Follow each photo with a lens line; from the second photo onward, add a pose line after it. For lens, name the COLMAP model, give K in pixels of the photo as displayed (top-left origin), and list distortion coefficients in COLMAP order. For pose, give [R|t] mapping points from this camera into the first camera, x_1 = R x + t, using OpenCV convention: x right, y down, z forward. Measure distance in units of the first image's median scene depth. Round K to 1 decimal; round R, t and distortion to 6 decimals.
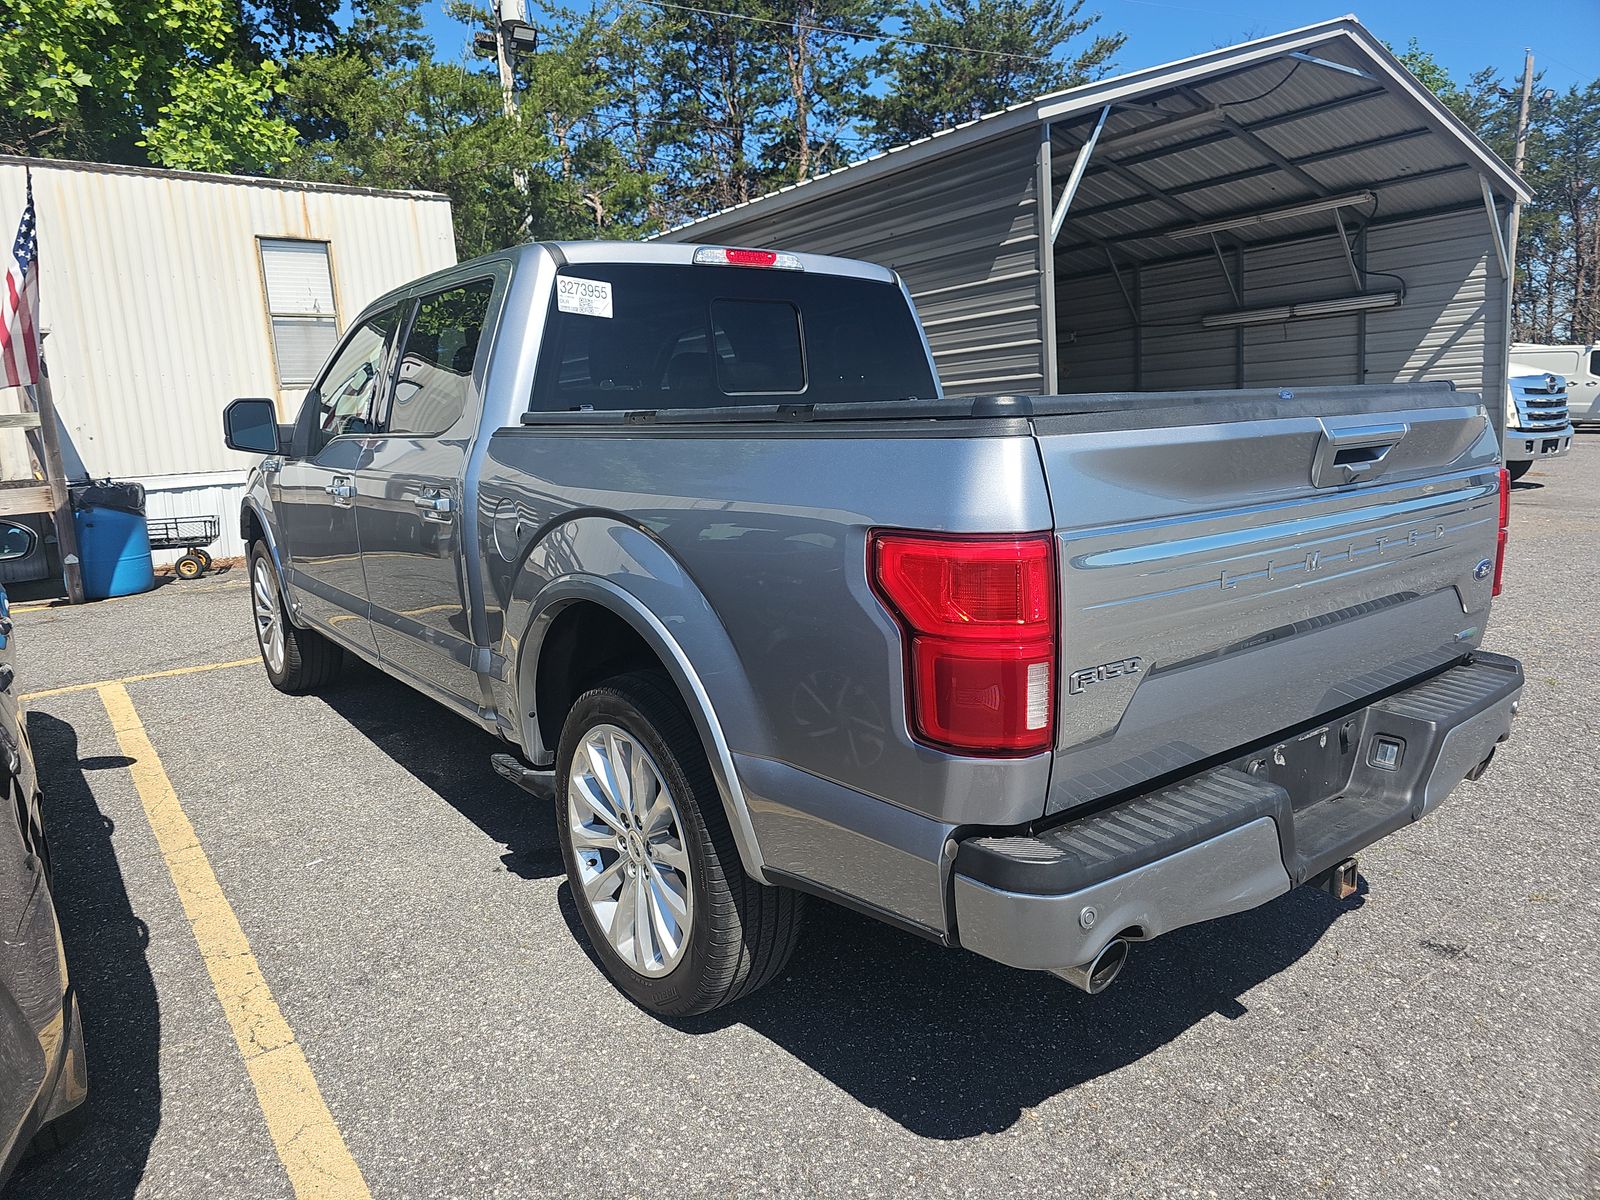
lens RADIAL K [[1052.9, 0, 800.5], [0, 1052.9, 573.1], [0, 0, 1]] dist [0.055048, -0.052109]
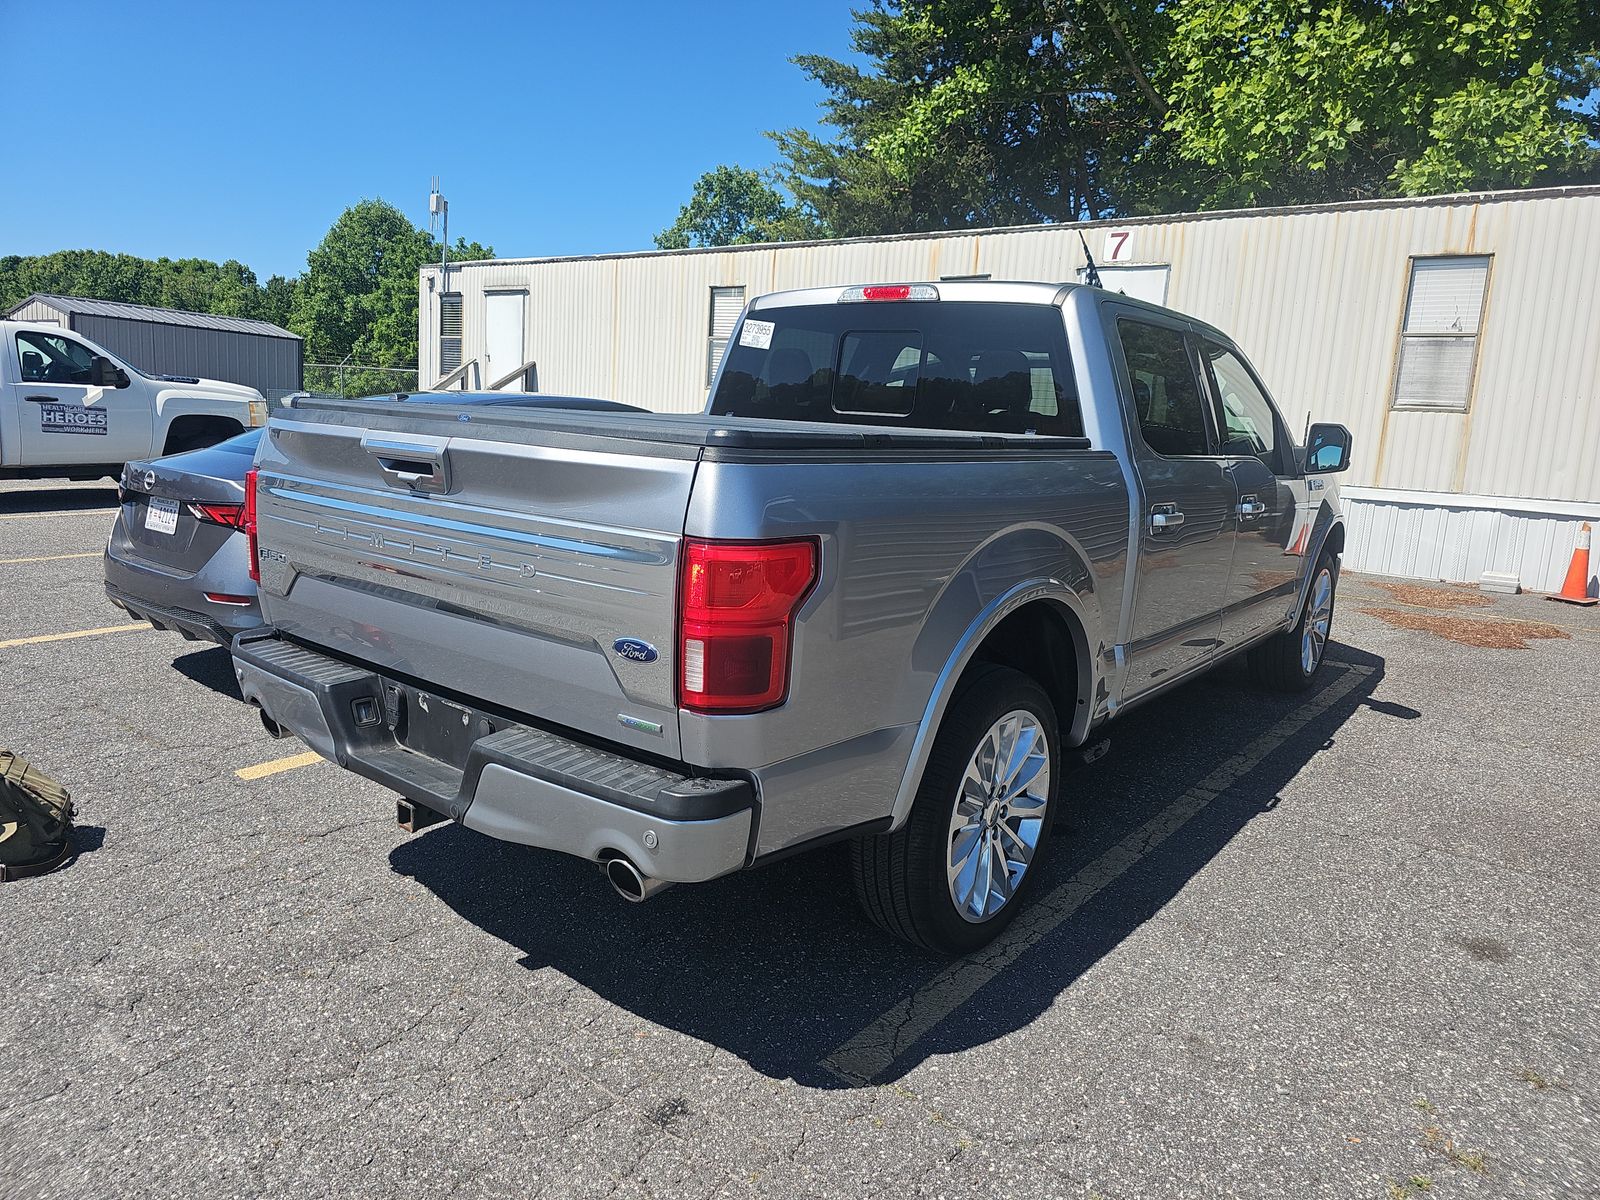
lens RADIAL K [[1076.2, 0, 799.9], [0, 1076.2, 586.6], [0, 0, 1]] dist [0.044418, -0.044746]
pose [[0.248725, 0.203767, -0.946898, 0.372552], [-0.210683, 0.965594, 0.152450, -0.052938], [0.945383, 0.161577, 0.283097, 0.221508]]
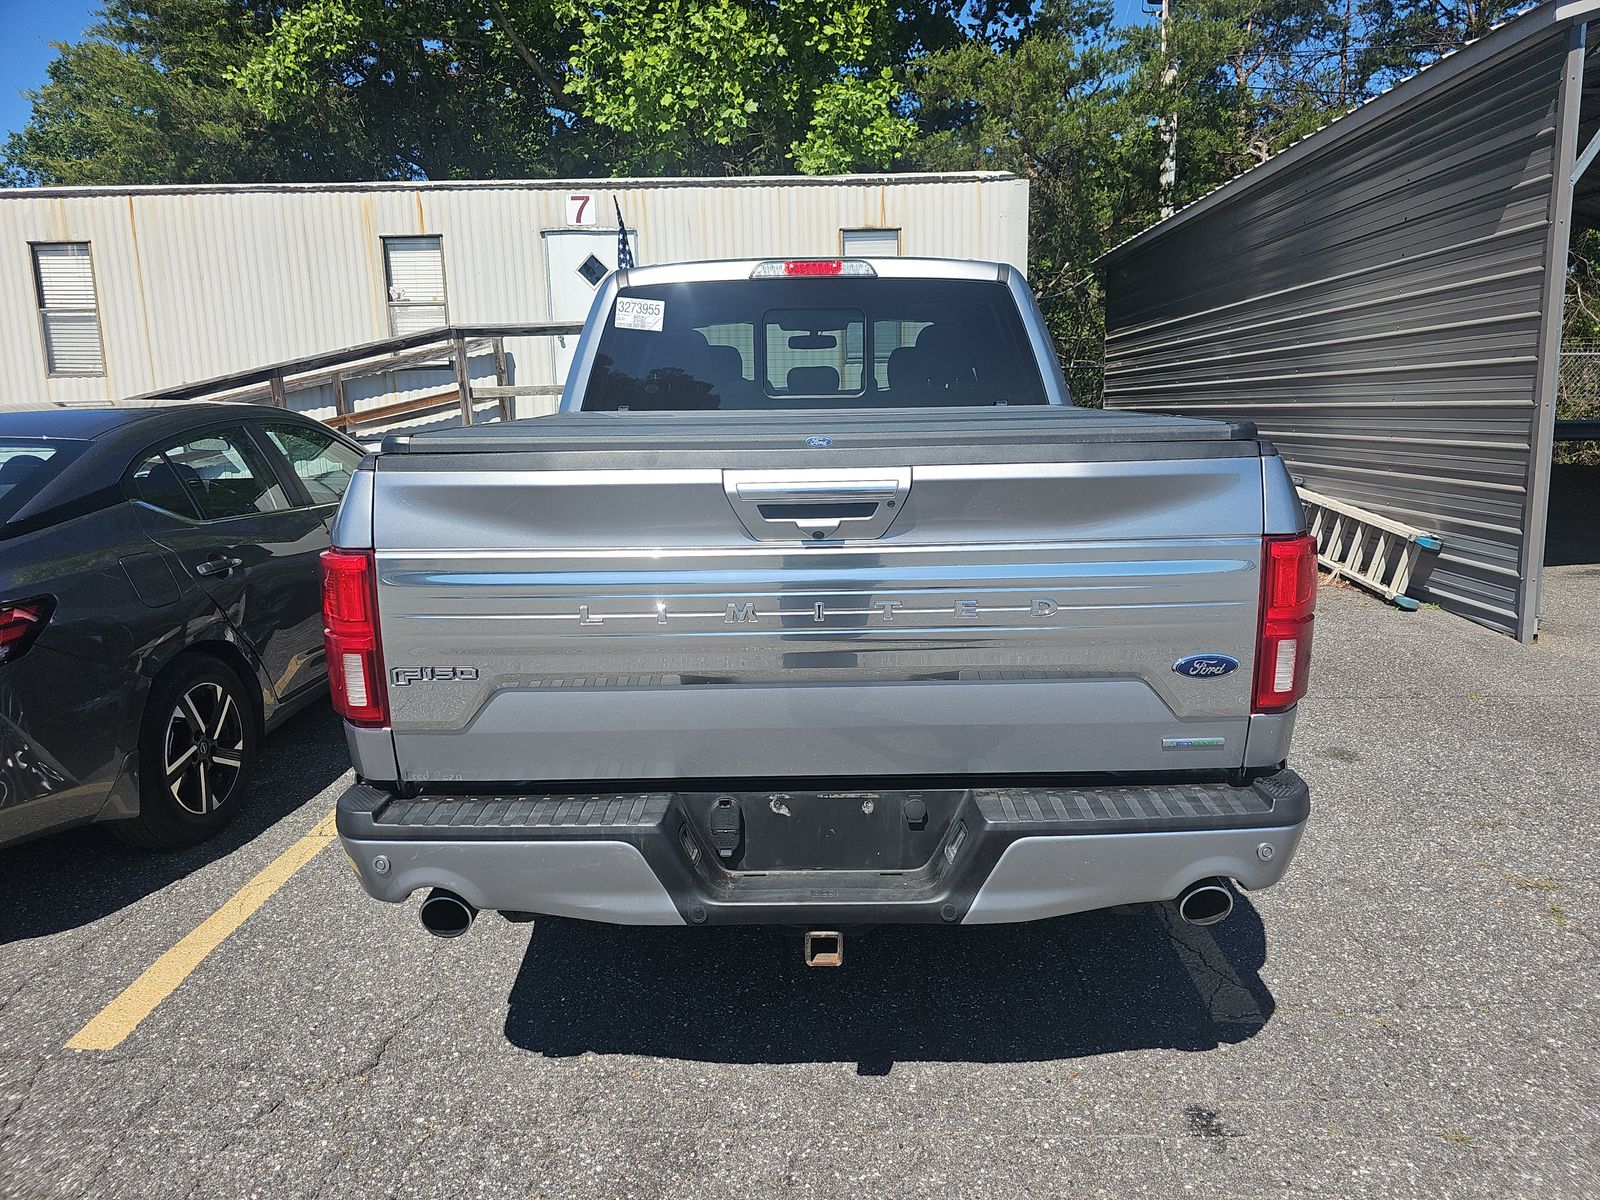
lens RADIAL K [[1069.7, 0, 835.2], [0, 1069.7, 591.3], [0, 0, 1]] dist [0.037938, -0.039195]
pose [[0.799112, 0.135663, -0.585675, 0.223528], [-0.105240, 0.990730, 0.085894, -0.024844], [0.591899, -0.007003, 0.805982, 0.049426]]
